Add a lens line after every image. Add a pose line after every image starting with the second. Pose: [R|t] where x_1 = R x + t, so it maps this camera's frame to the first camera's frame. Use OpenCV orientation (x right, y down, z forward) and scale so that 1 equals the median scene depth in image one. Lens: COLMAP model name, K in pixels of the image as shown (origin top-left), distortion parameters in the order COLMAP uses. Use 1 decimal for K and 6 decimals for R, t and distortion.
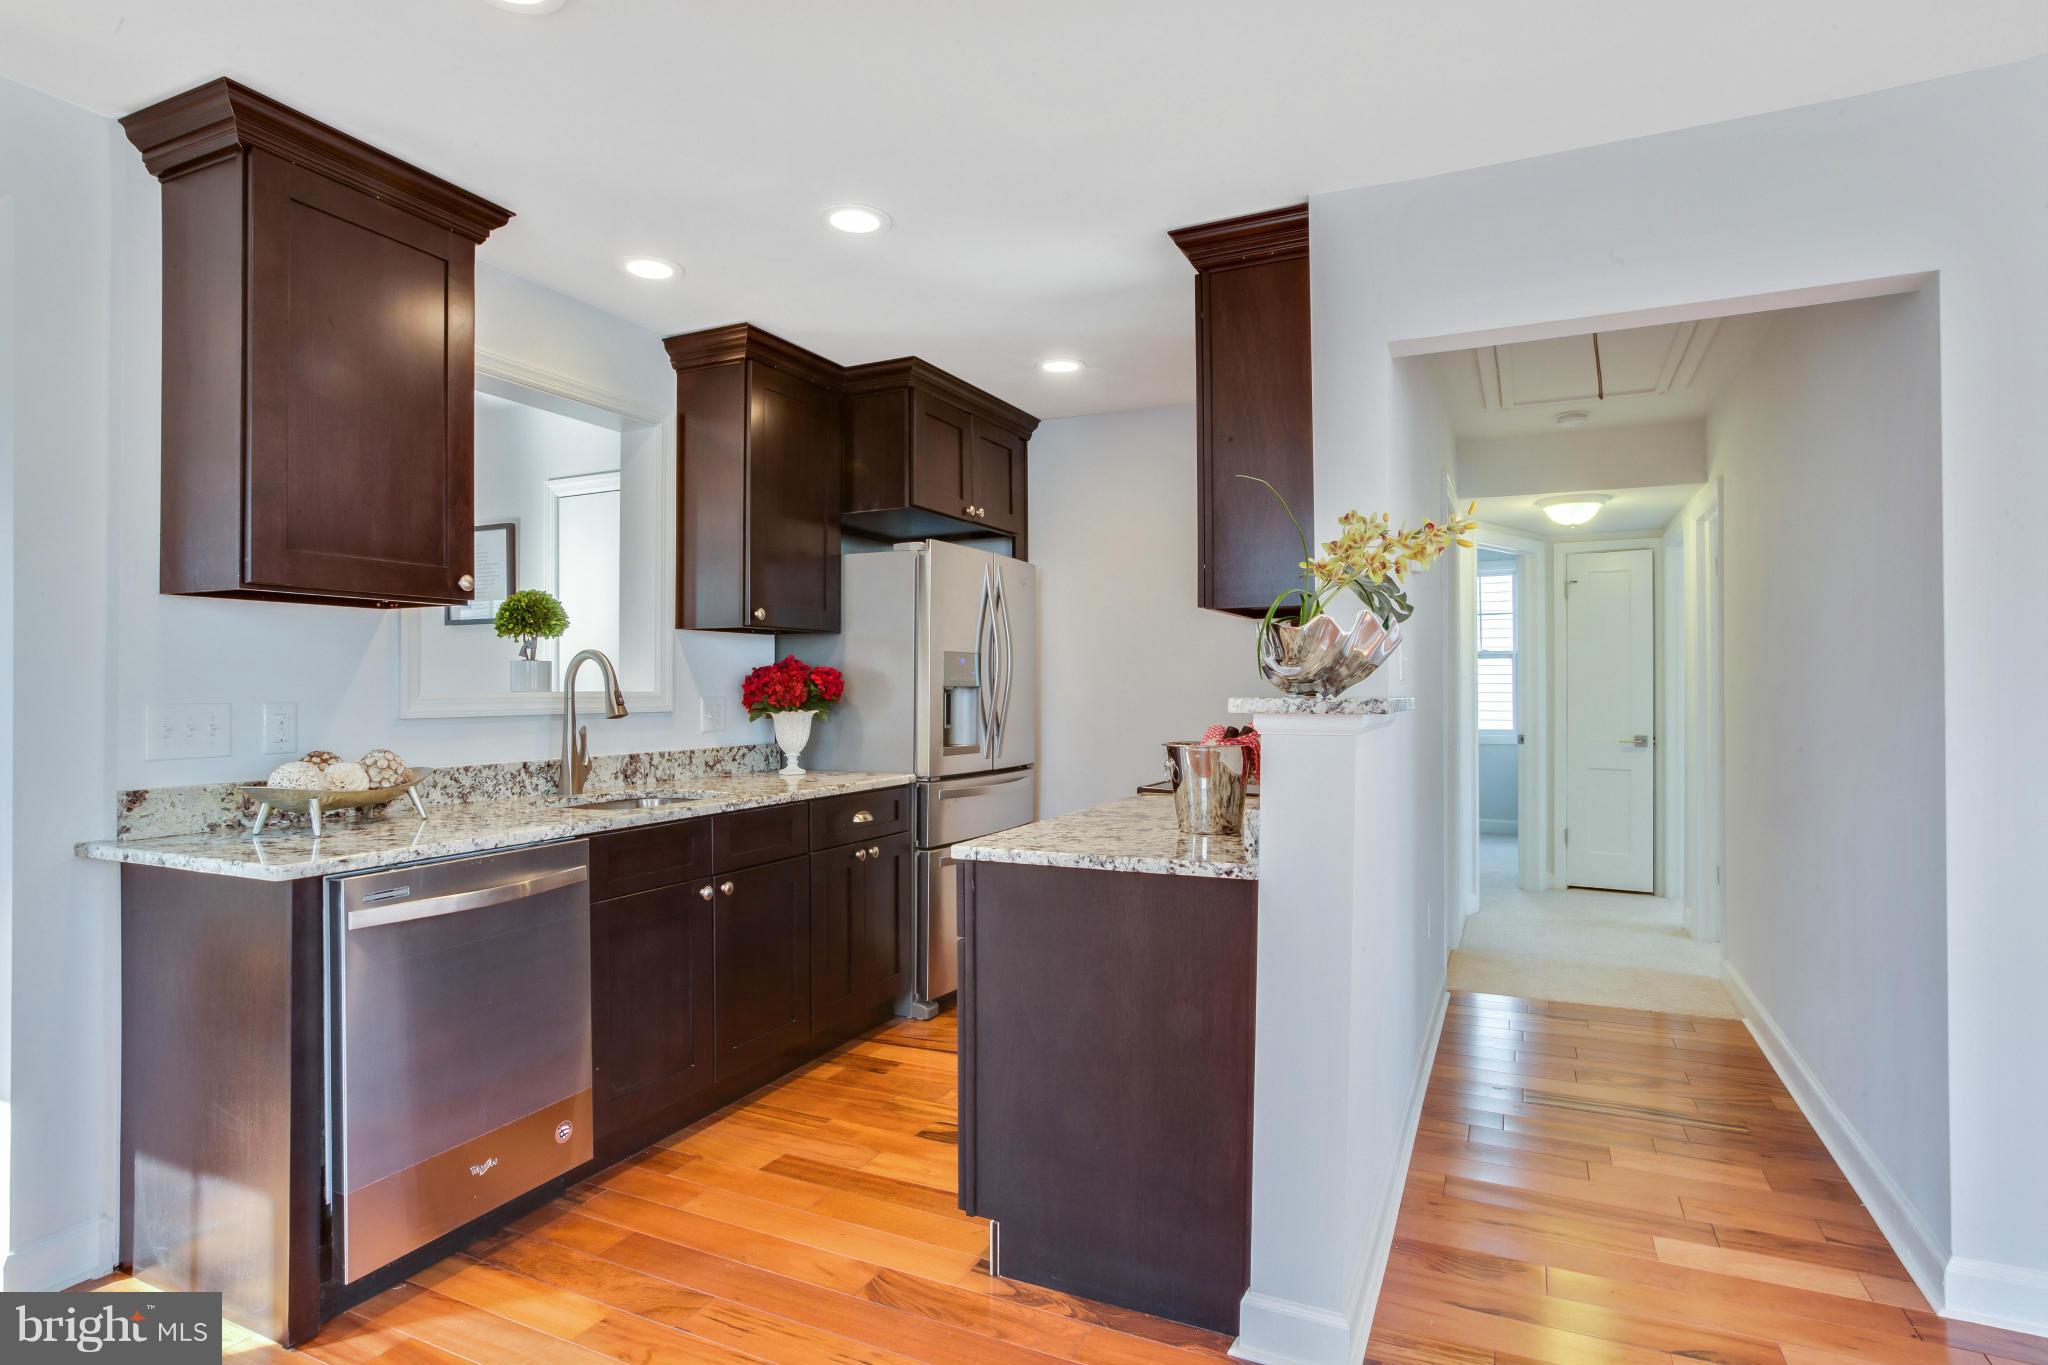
lens RADIAL K [[1076.8, 0, 1032.5], [0, 1076.8, 678.3], [0, 0, 1]] dist [-0.014835, 0.004127]
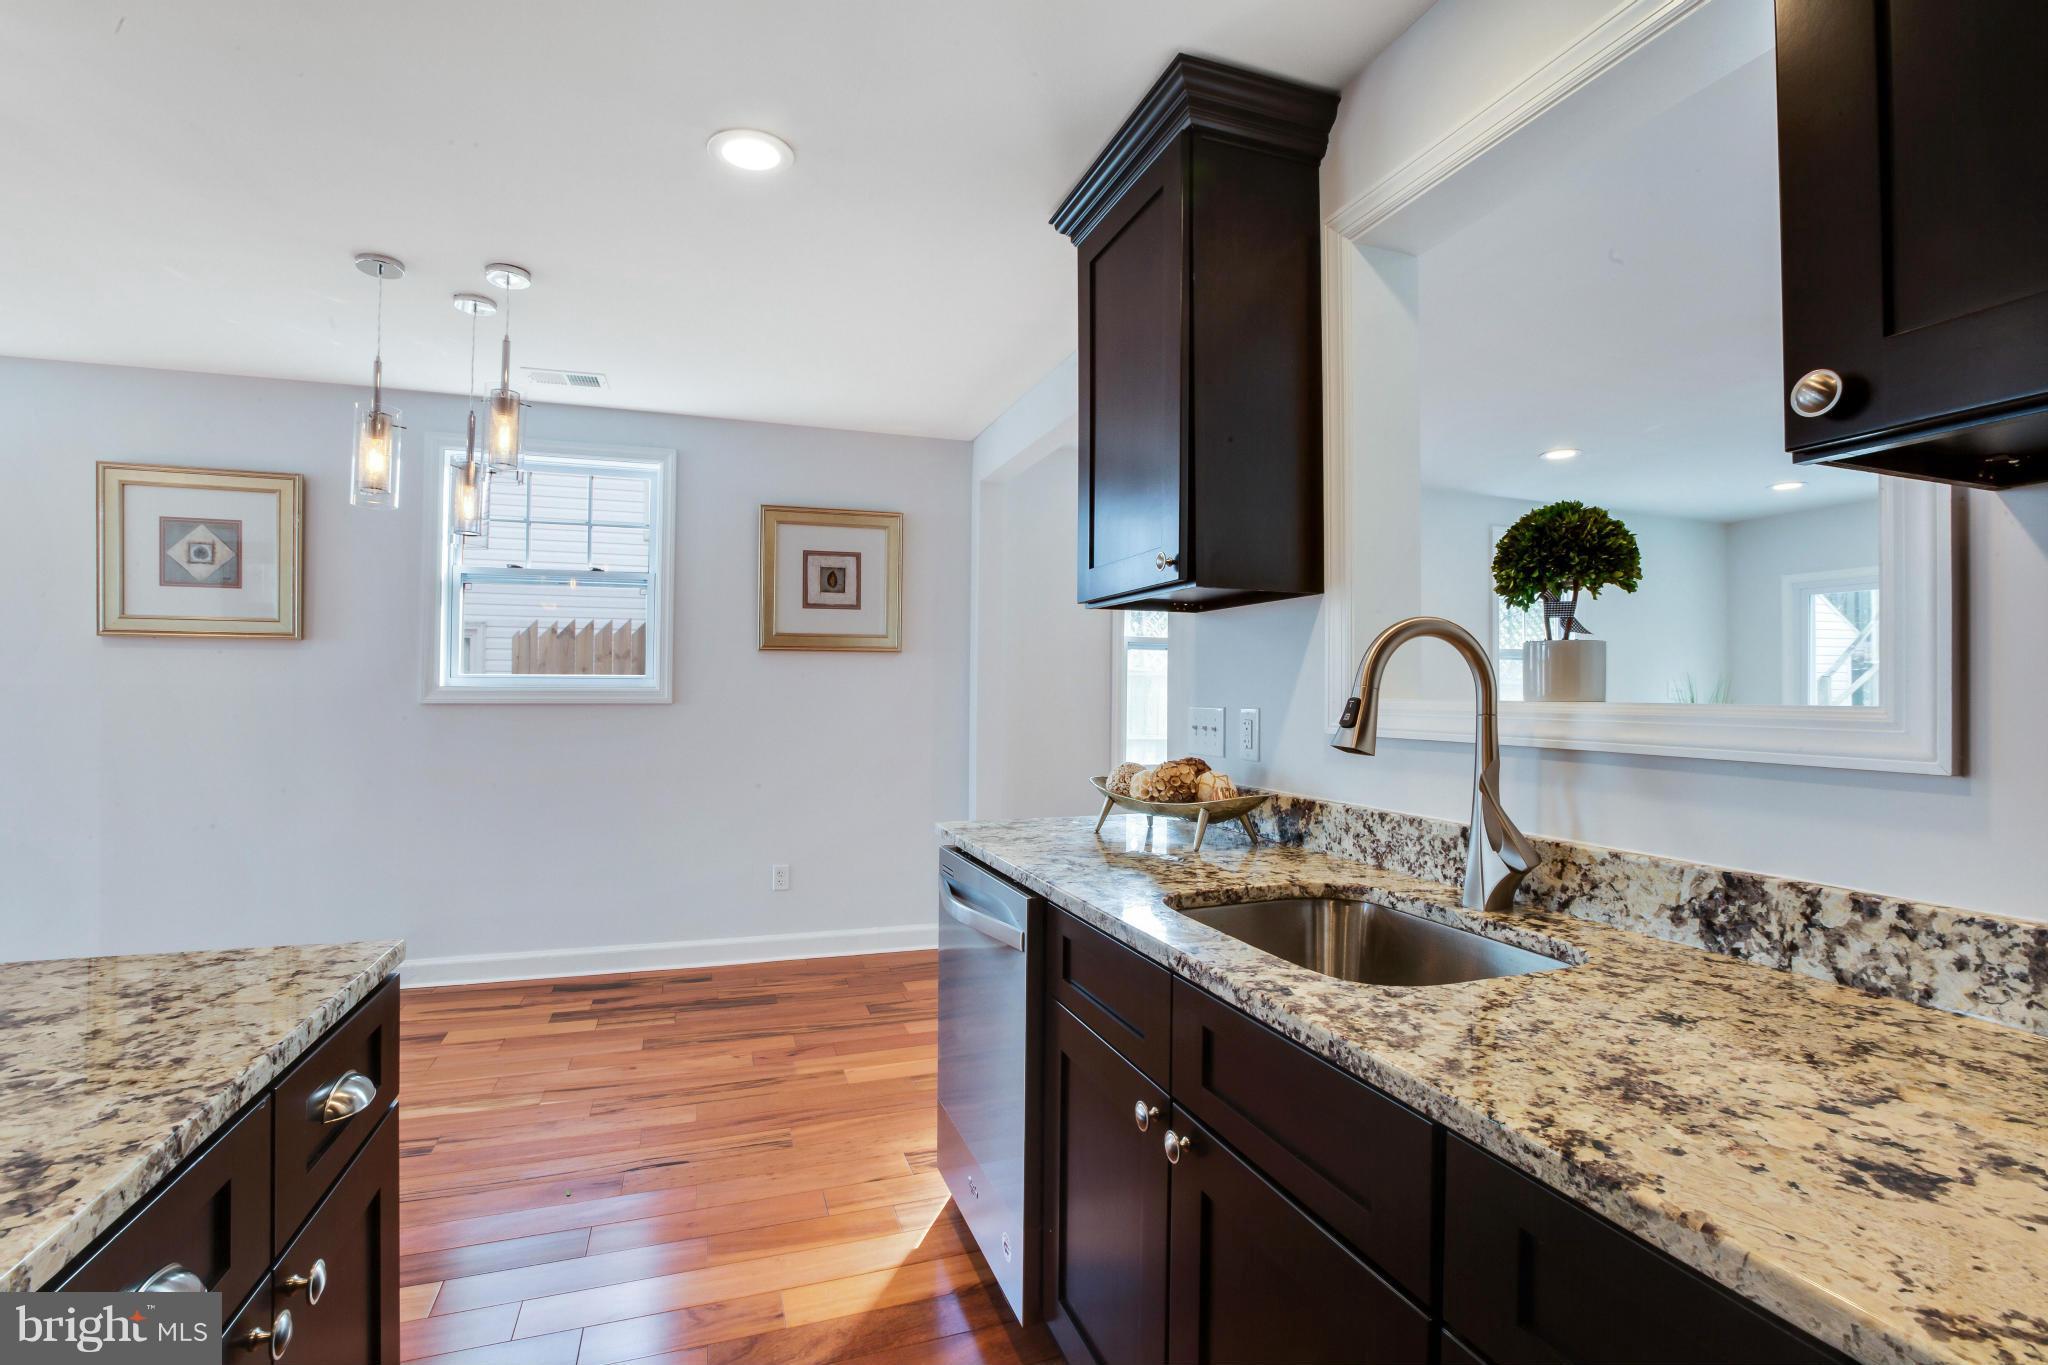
lens RADIAL K [[930.1, 0, 975.3], [0, 930.1, 689.8], [0, 0, 1]] dist [-0.041652, 0.009682]
pose [[-0.737514, -0.005353, -0.675311, 0.037168], [-0.000532, 0.999973, -0.007346, 0.011172], [0.675332, -0.005059, -0.737496, 1.232075]]
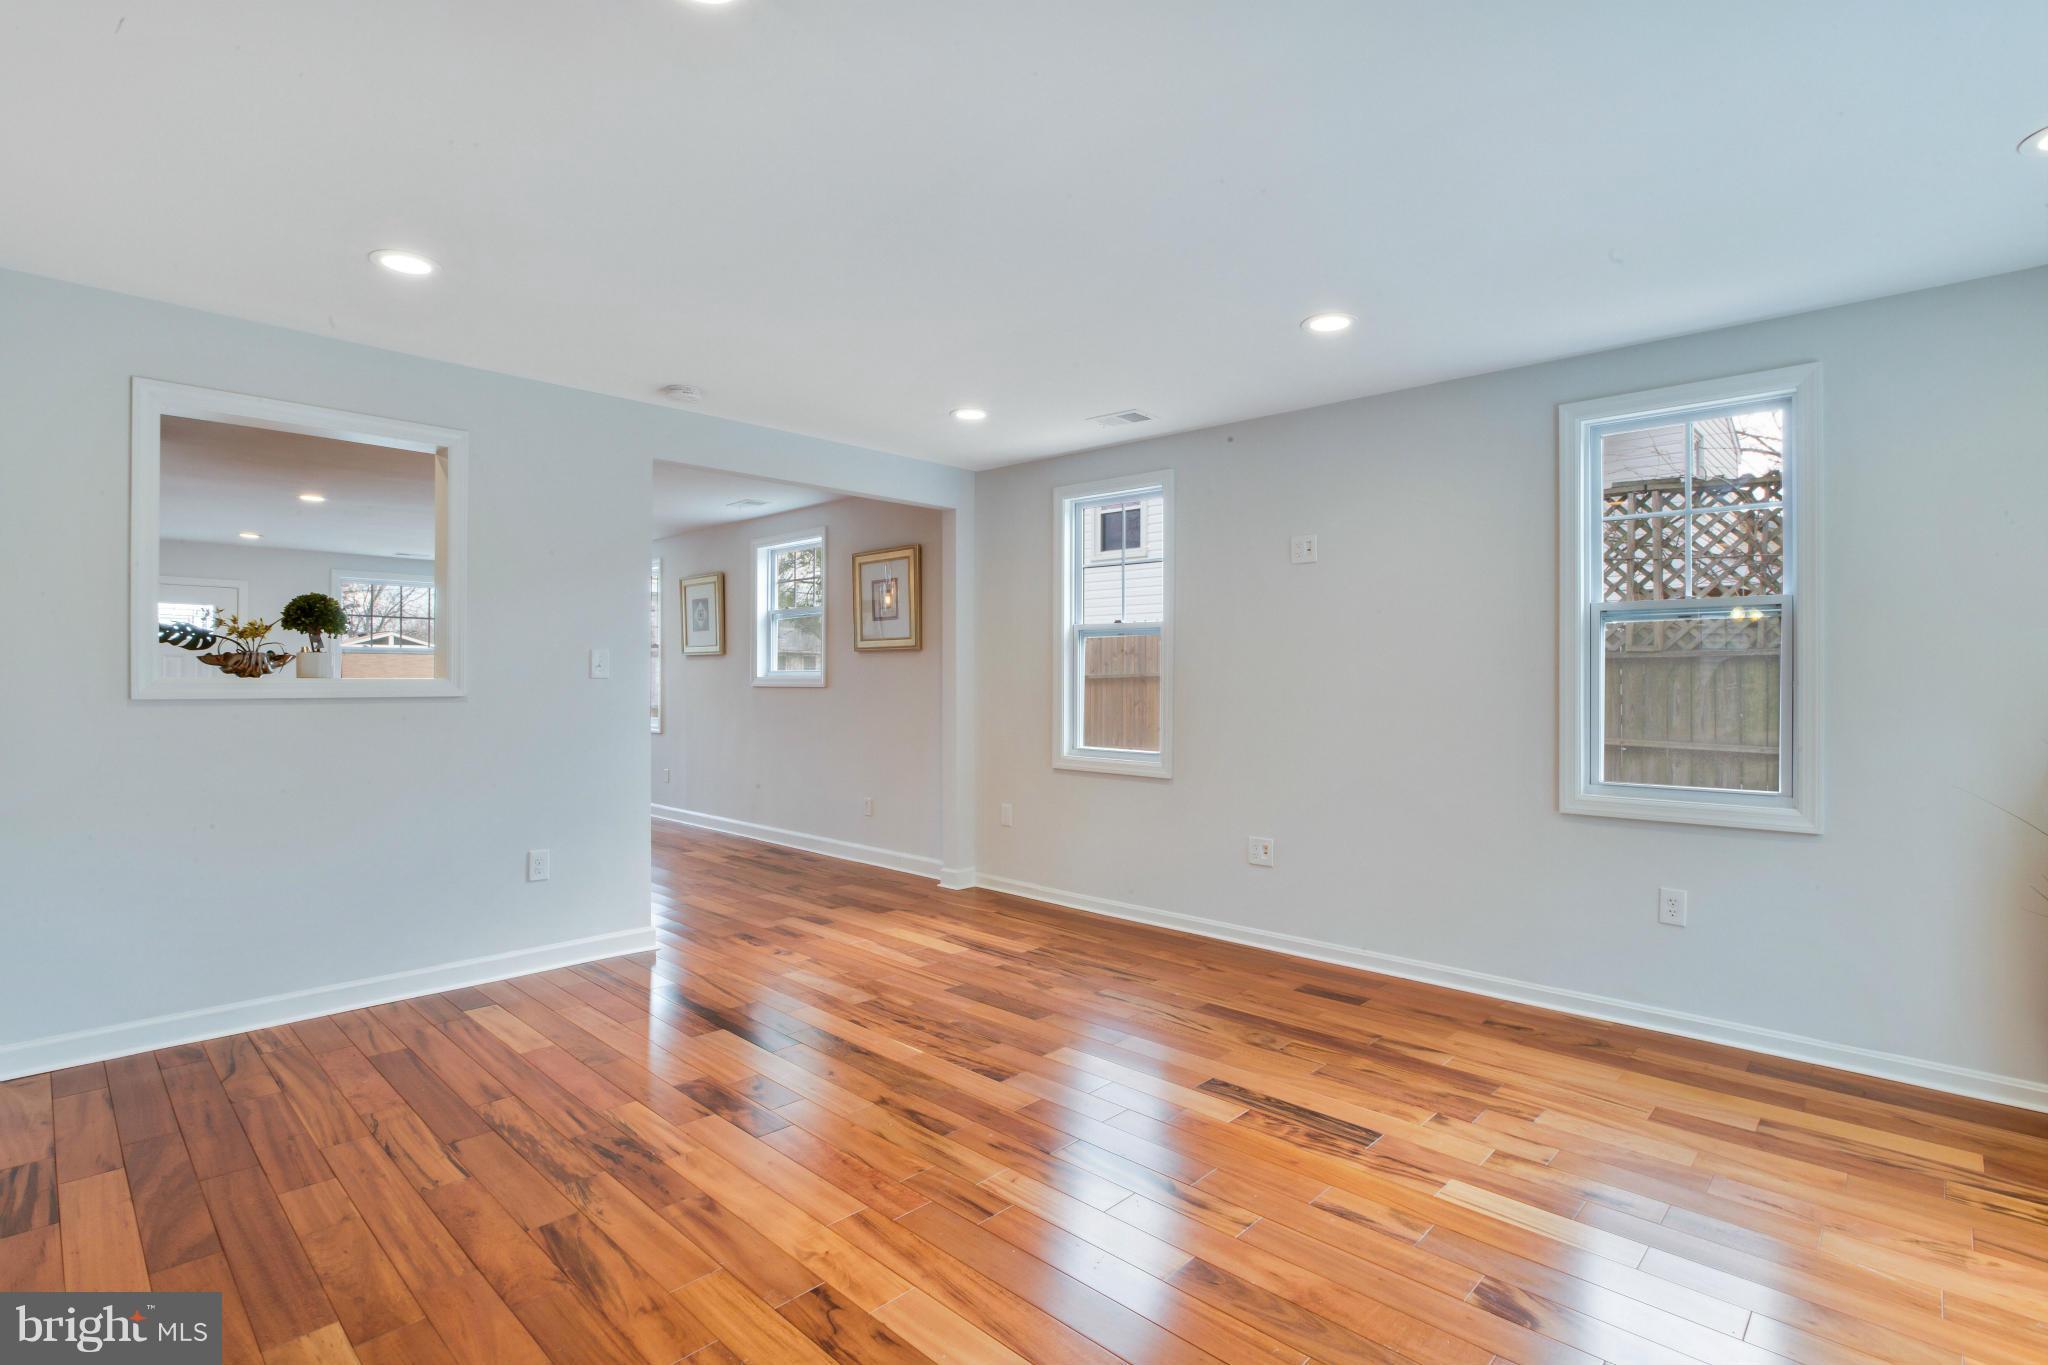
lens RADIAL K [[990.2, 0, 1025.3], [0, 990.2, 679.0], [0, 0, 1]] dist [-0.030250, 0.005366]
pose [[-0.950663, -0.002213, 0.310218, -1.784092], [-0.005438, 0.999940, -0.009531, 0.022853], [-0.310178, -0.010748, -0.950618, 1.995076]]
